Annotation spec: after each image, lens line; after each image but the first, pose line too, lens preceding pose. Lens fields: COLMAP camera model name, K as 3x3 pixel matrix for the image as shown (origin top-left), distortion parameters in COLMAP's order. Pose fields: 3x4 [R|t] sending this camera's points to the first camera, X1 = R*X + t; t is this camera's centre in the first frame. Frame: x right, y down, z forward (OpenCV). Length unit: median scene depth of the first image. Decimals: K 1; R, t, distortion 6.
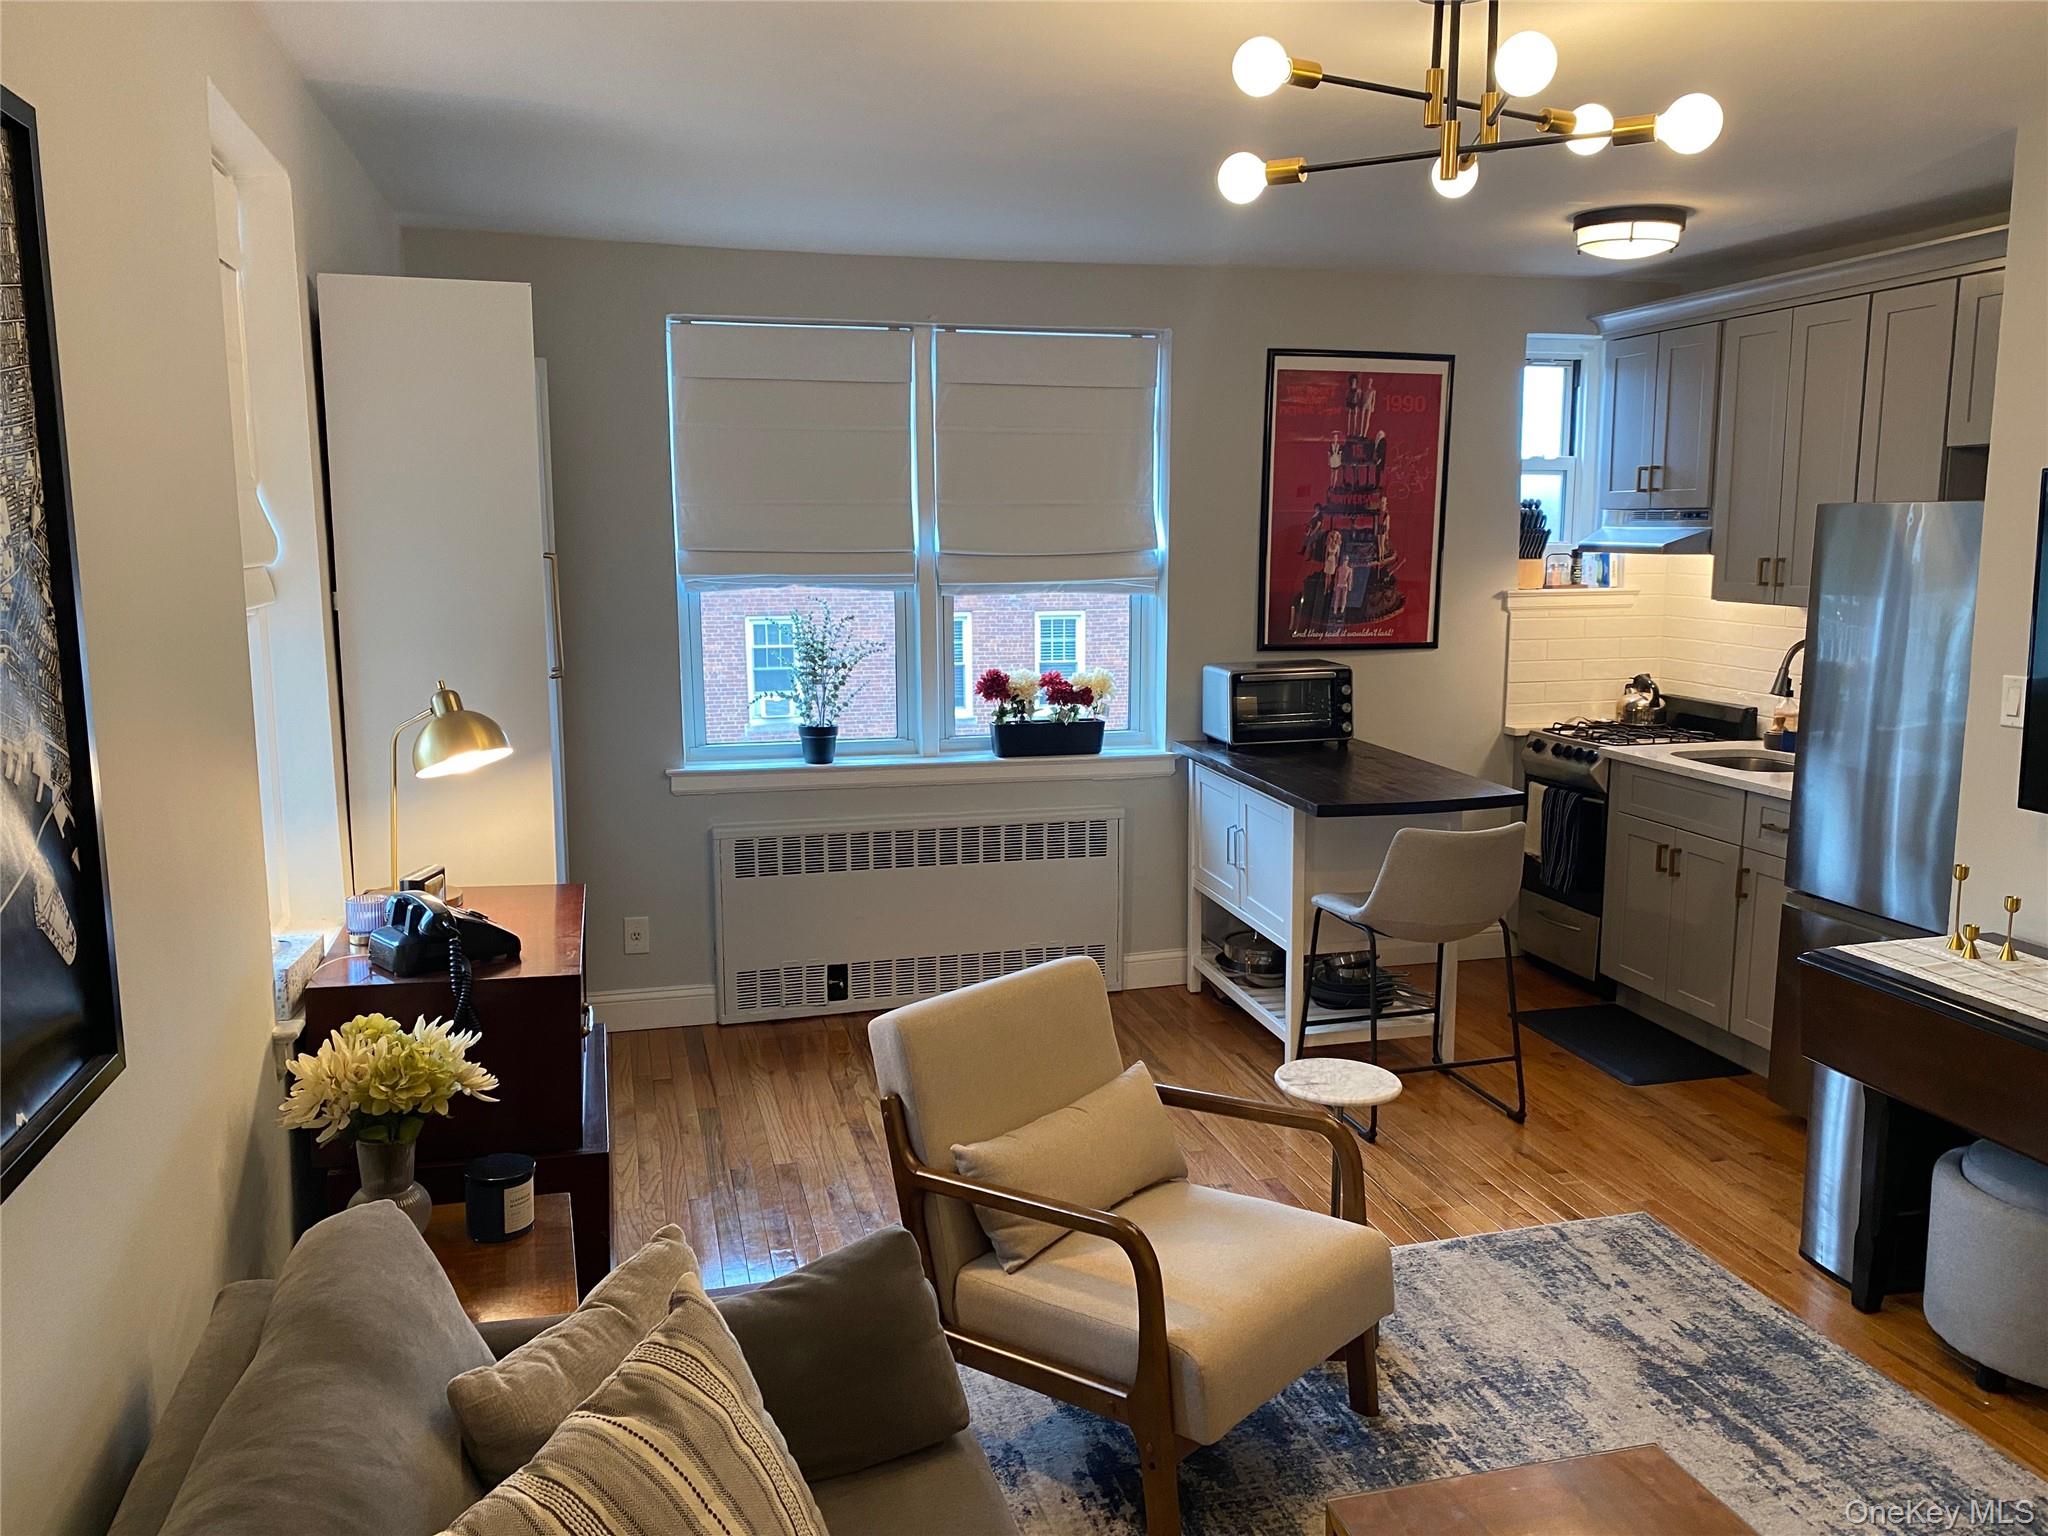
lens RADIAL K [[1558.5, 0, 1041.5], [0, 1558.5, 767.4], [0, 0, 1]] dist [0.038583, -0.039119]
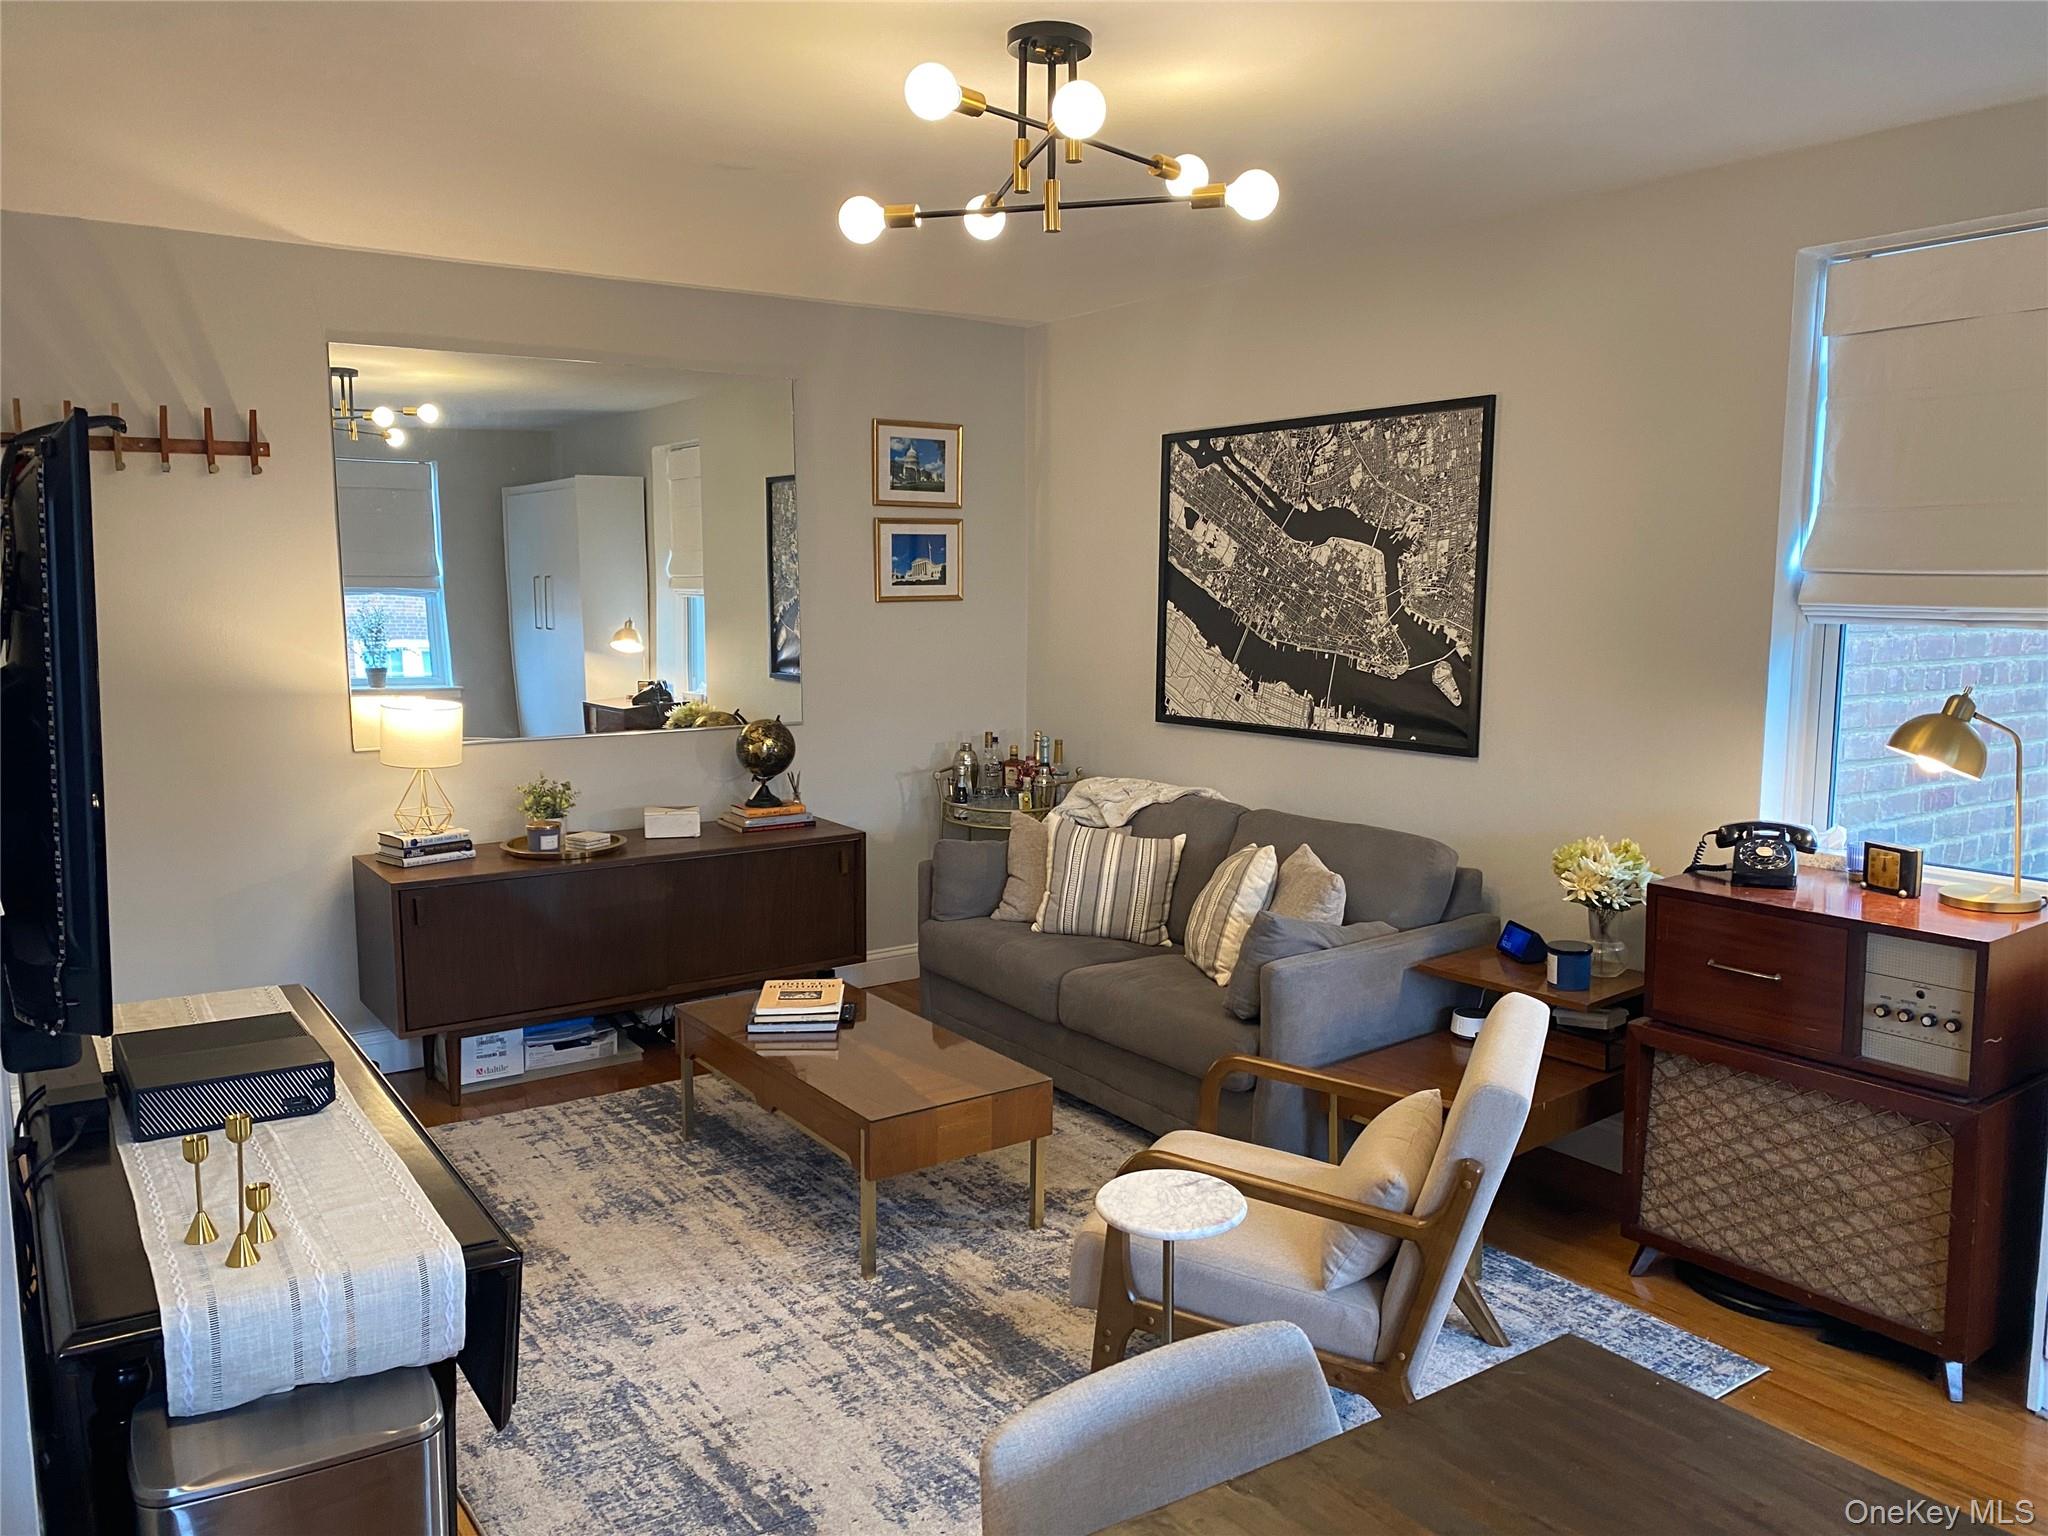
lens RADIAL K [[1558.5, 0, 1018.9], [0, 1558.5, 786.1], [0, 0, 1]] dist [0.038583, -0.039119]
pose [[-0.941351, 0.049217, -0.333819, 0.337529], [-0.047014, 0.960525, 0.274192, -0.148156], [0.334136, 0.273805, -0.901878, 1.056994]]
